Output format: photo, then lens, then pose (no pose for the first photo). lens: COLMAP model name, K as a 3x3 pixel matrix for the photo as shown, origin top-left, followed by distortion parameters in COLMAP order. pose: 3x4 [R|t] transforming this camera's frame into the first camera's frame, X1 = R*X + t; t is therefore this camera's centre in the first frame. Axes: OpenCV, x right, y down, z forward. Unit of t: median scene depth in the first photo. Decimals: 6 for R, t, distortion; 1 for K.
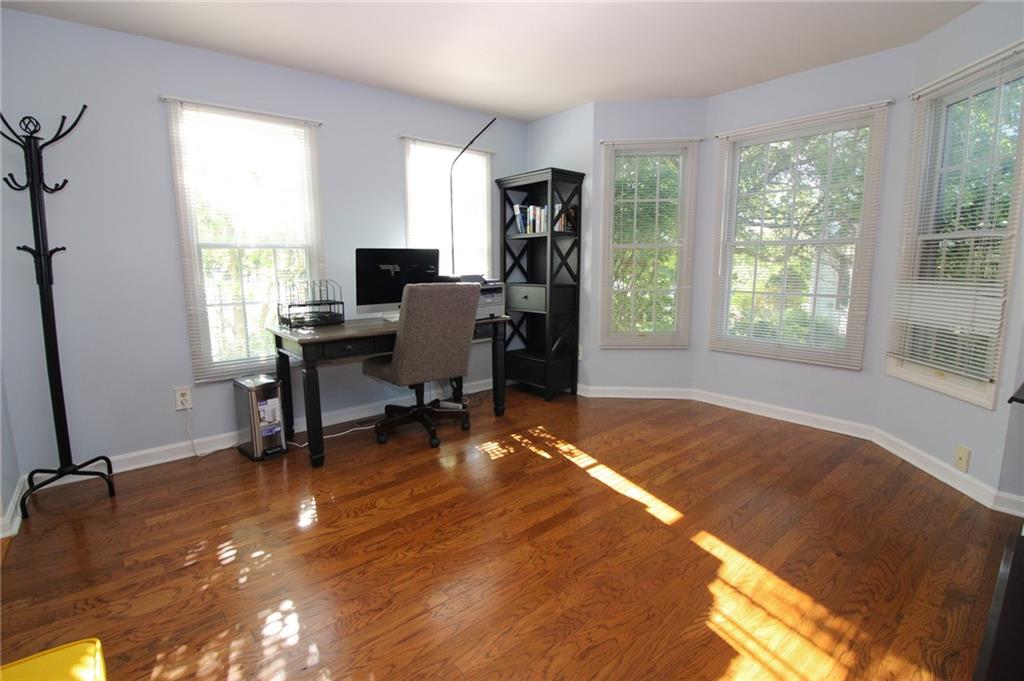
lens RADIAL K [[476.5, 0, 504.2], [0, 476.5, 323.3], [0, 0, 1]] dist [-0.019571, -0.000234]
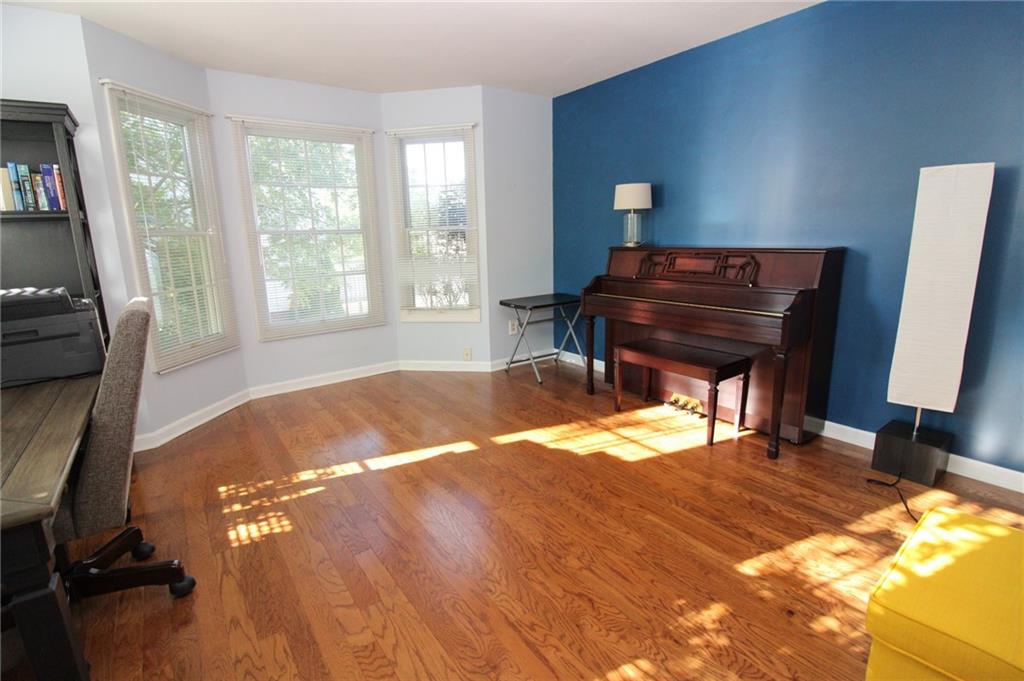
lens RADIAL K [[476.5, 0, 504.2], [0, 476.5, 323.3], [0, 0, 1]] dist [-0.019571, -0.000234]
pose [[0.058312, -0.175801, 0.982697, -0.637088], [0.156369, 0.973830, 0.164936, -0.084697], [-0.985976, 0.144046, 0.084276, 0.561716]]
